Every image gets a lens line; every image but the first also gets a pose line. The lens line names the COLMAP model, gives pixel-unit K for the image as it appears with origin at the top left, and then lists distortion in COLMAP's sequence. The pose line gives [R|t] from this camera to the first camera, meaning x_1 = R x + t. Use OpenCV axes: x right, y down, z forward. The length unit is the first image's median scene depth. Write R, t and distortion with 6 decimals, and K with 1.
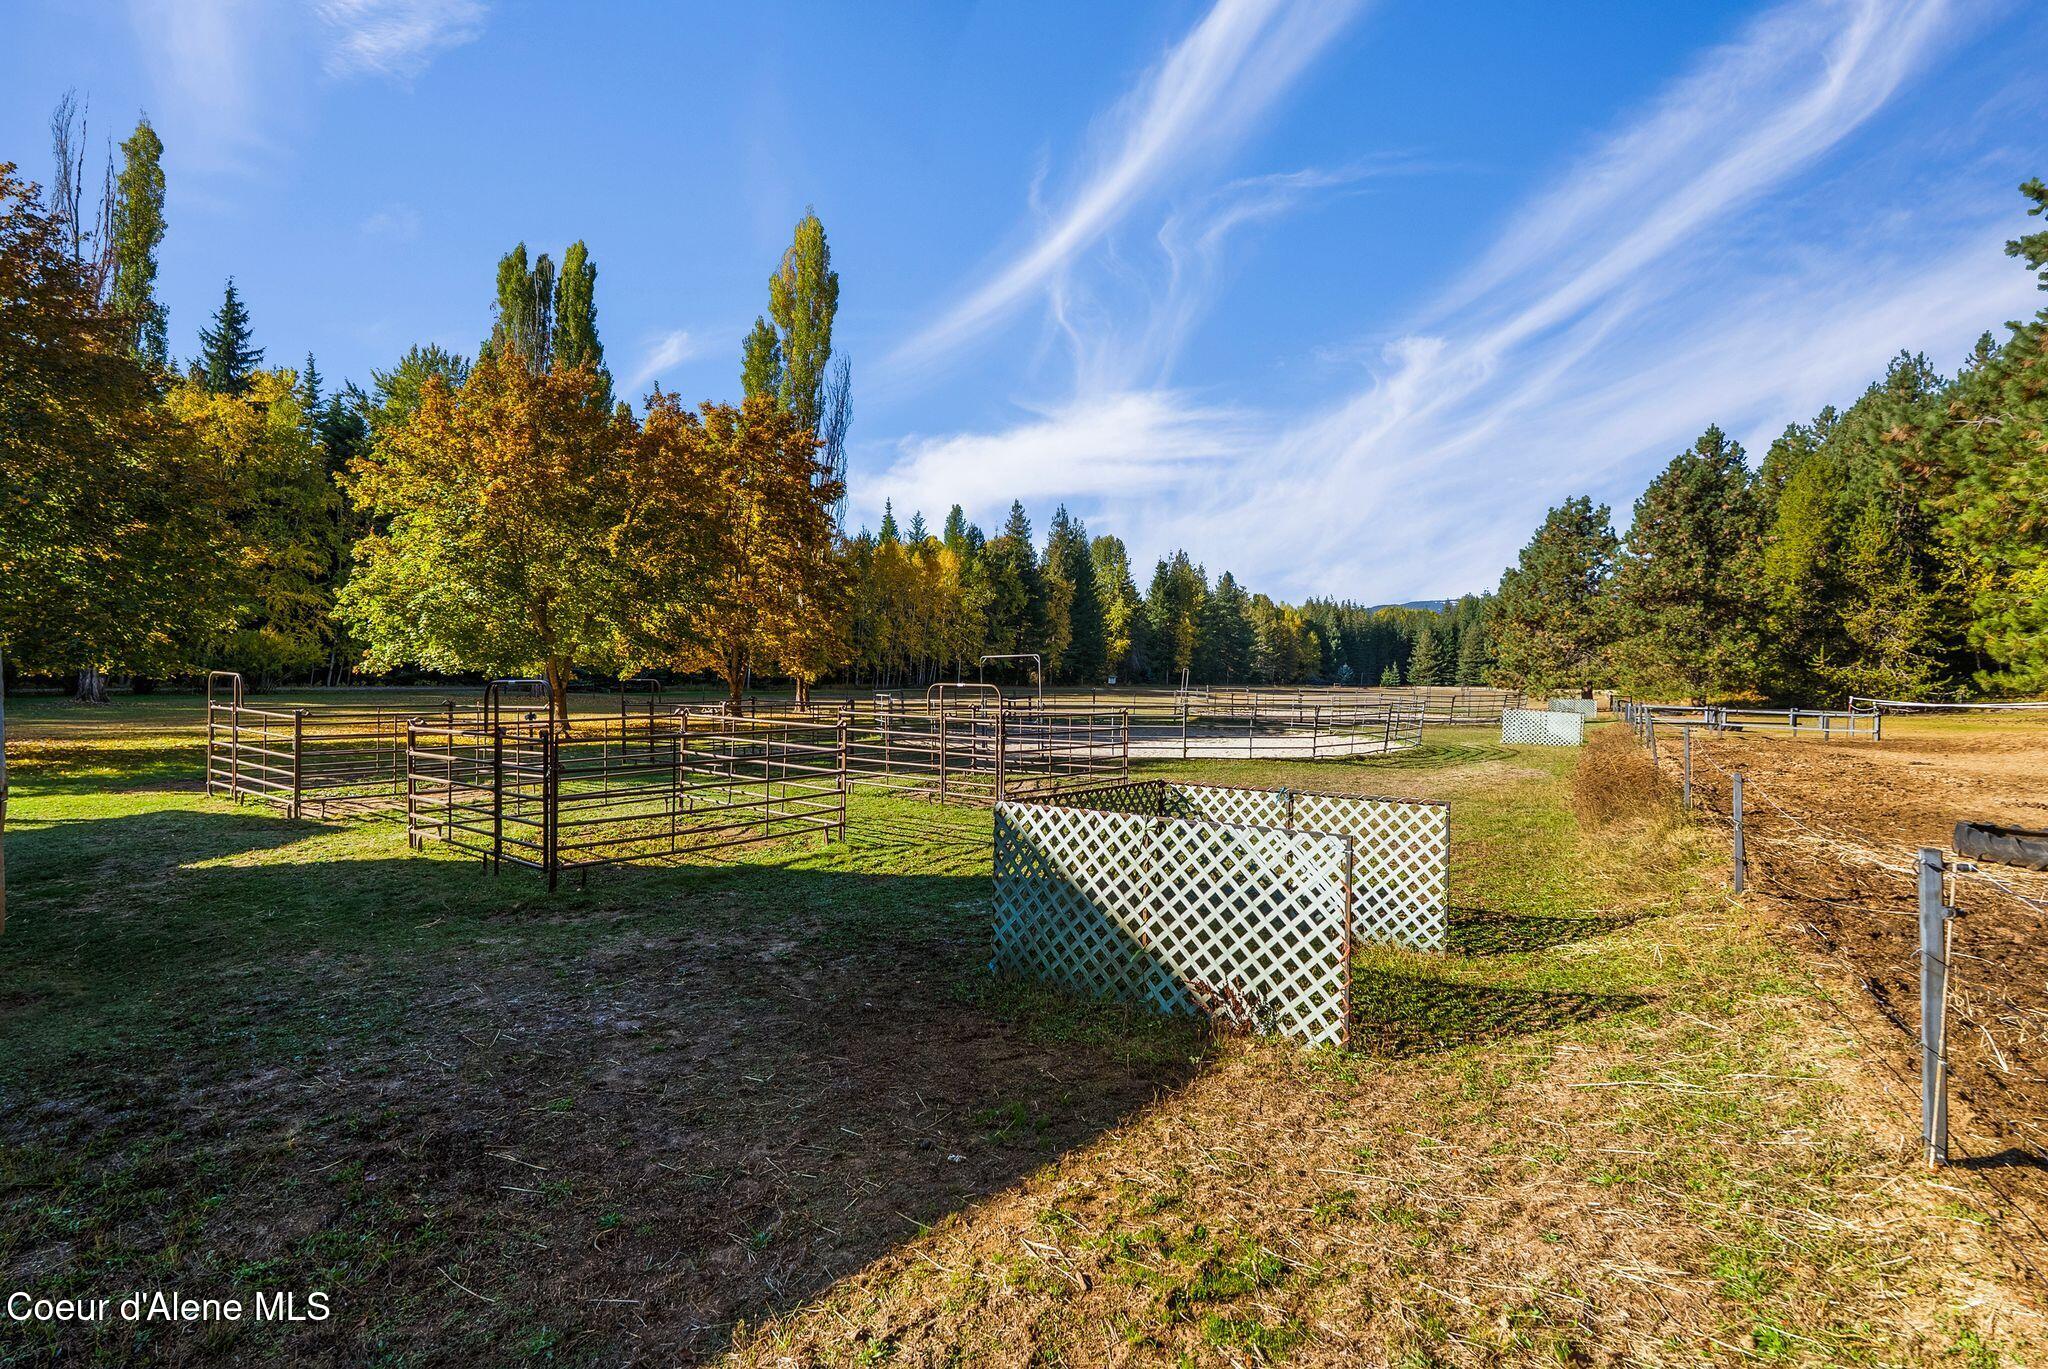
lens RADIAL K [[929.5, 0, 1019.8], [0, 929.5, 676.9], [0, 0, 1]] dist [0.000152, -0.000329]
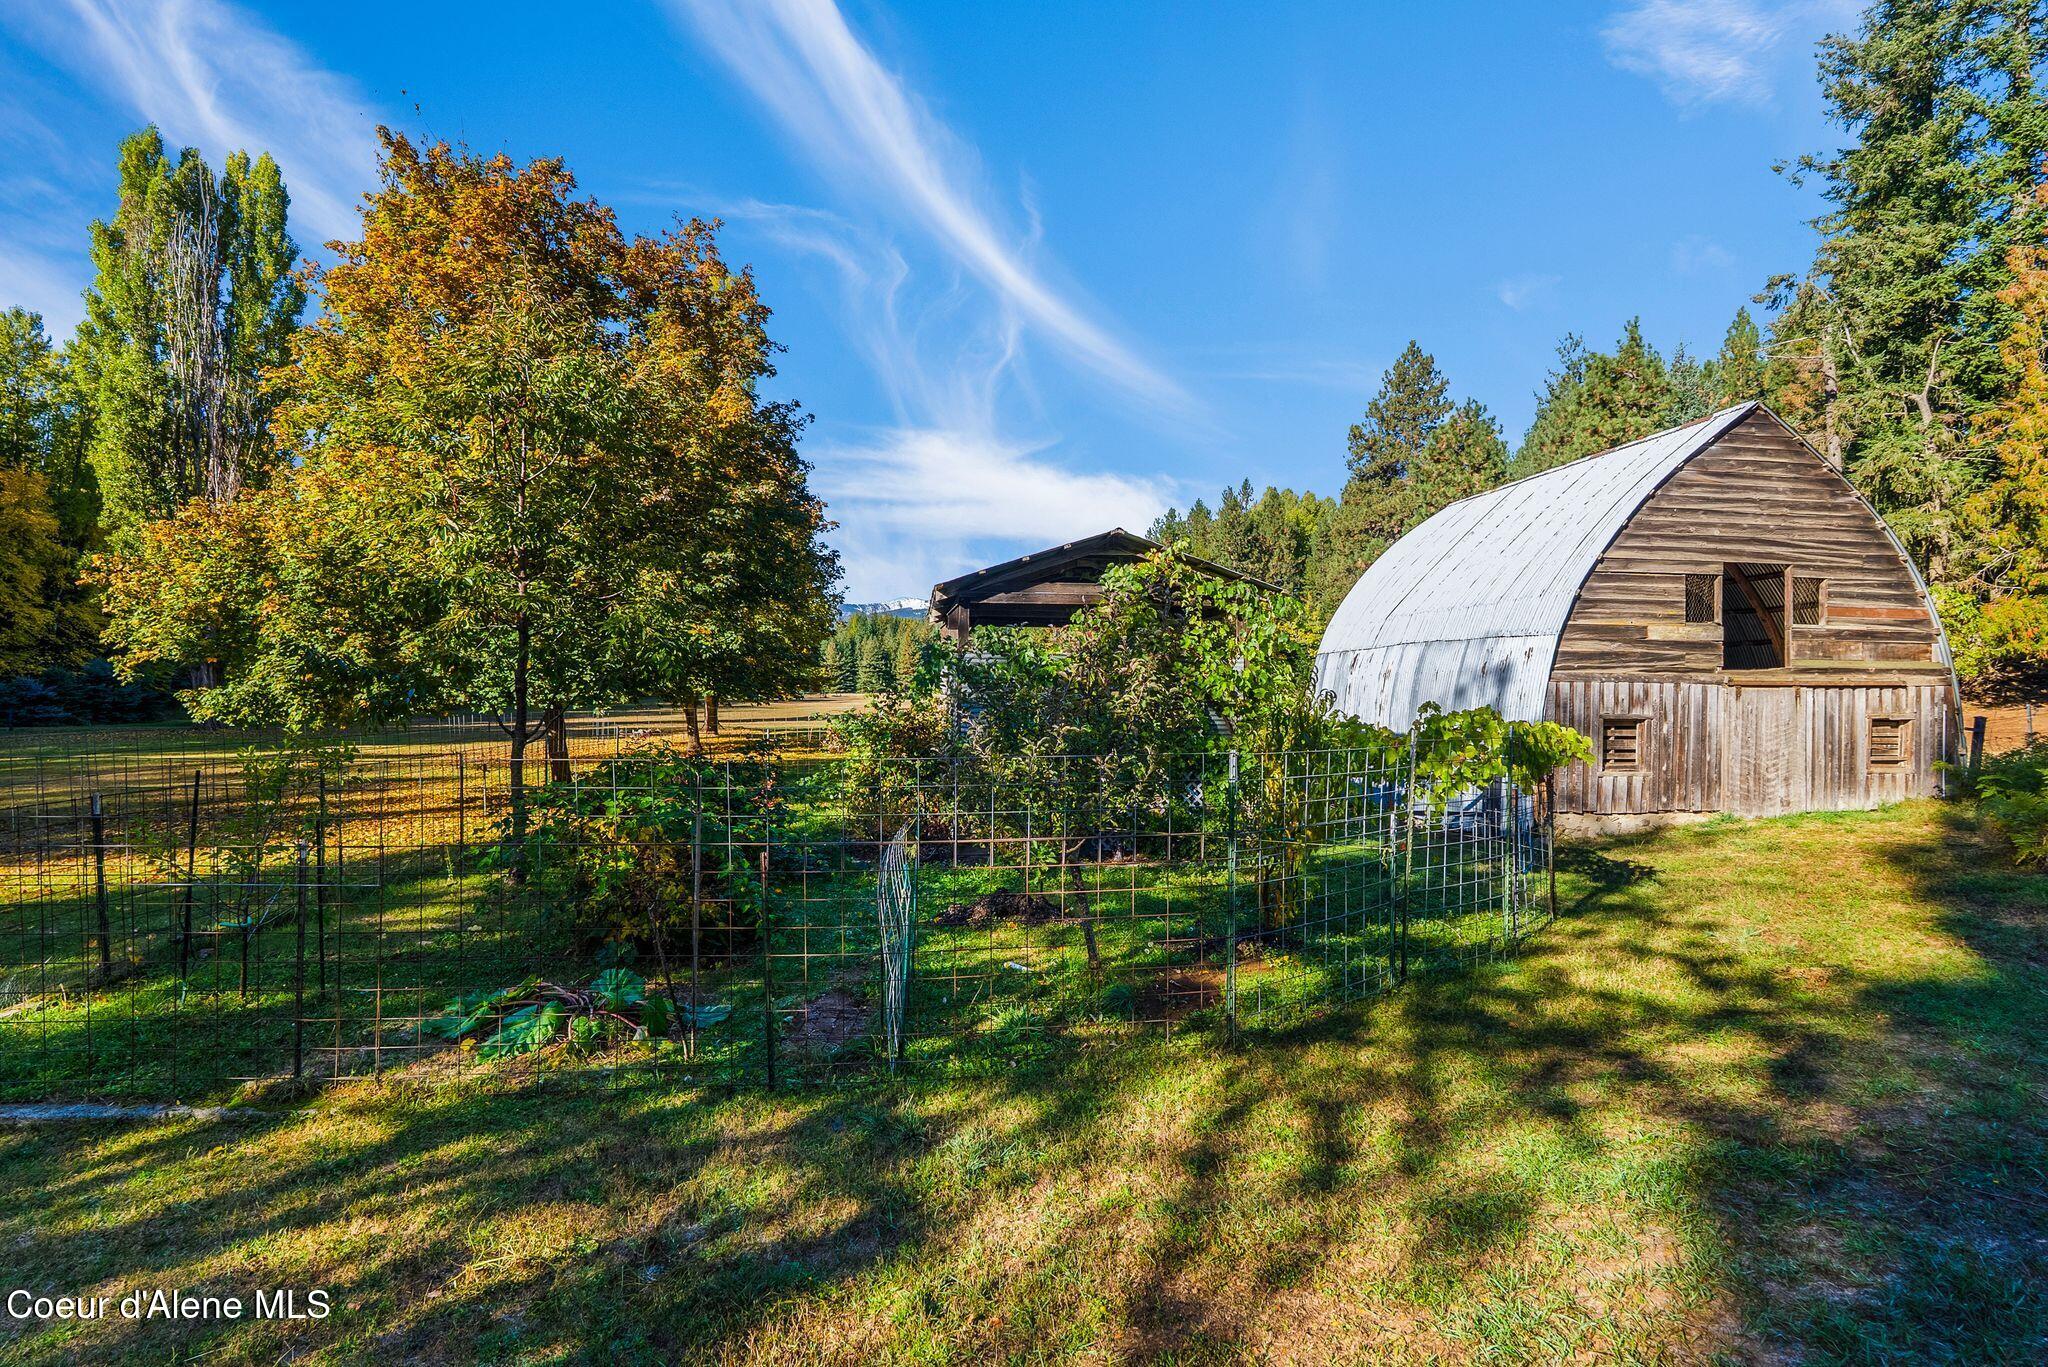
lens RADIAL K [[935.6, 0, 1029.5], [0, 935.6, 686.0], [0, 0, 1]] dist [-0.003521, -0.000509]
pose [[0.755935, -0.014487, 0.654486, -0.462429], [0.014286, 0.999882, 0.005632, -0.007627], [-0.654491, 0.005092, 0.756053, -0.027720]]
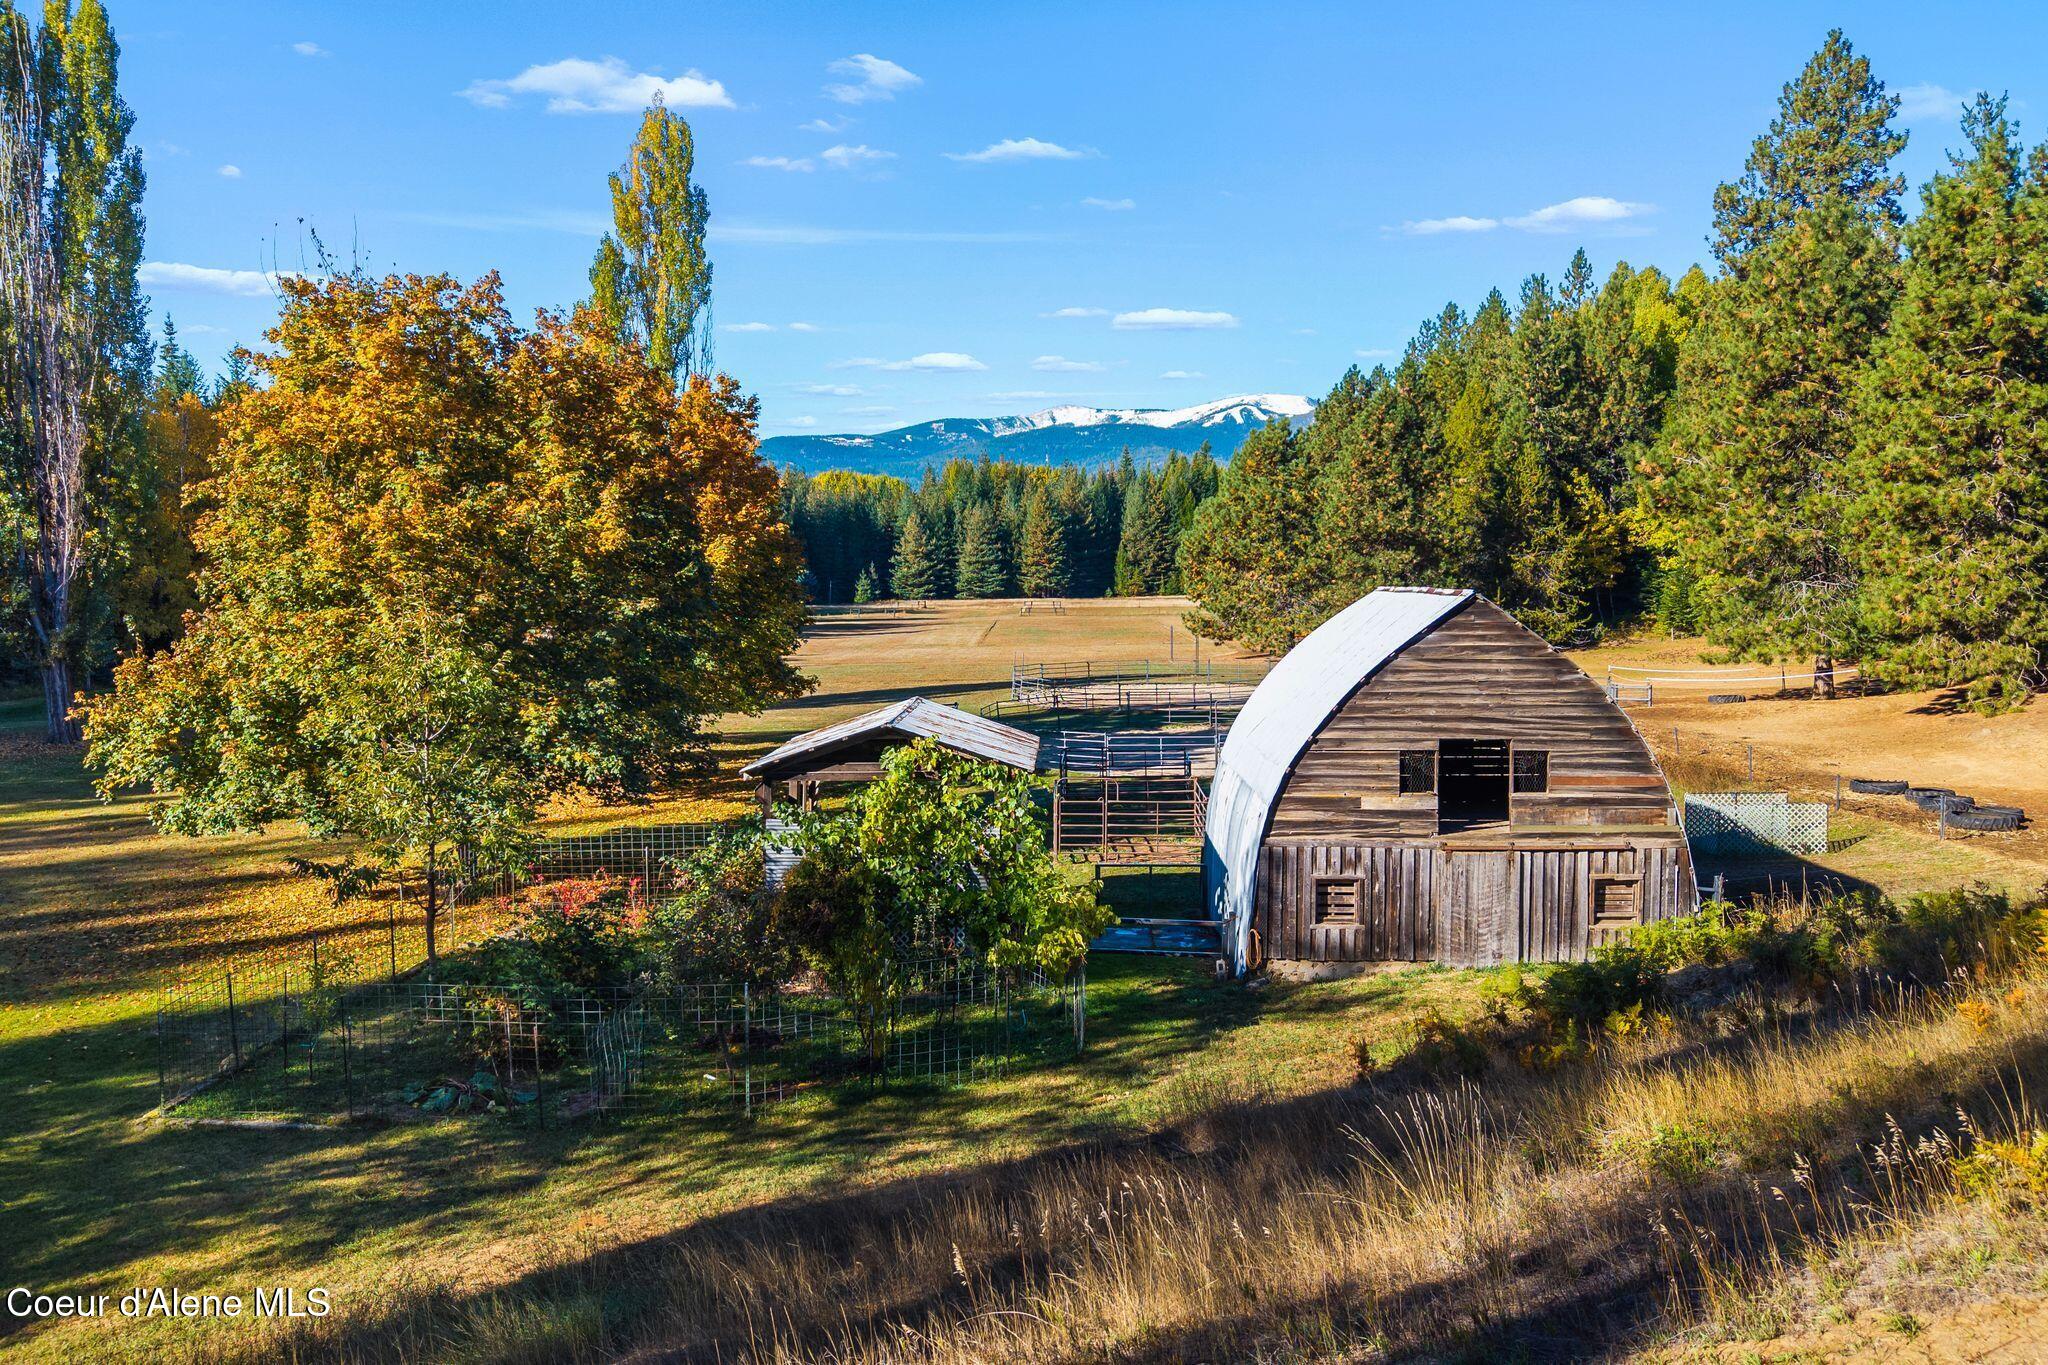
lens RADIAL K [[1660.4, 0, 1024.0], [0, 1660.4, 682.5], [0, 0, 1]] dist [0.104978, -0.140724]
pose [[0.849516, -0.062337, 0.523868, -0.511805], [0.025206, 0.996656, 0.077721, -0.080553], [-0.526961, -0.052820, 0.848246, -0.267685]]
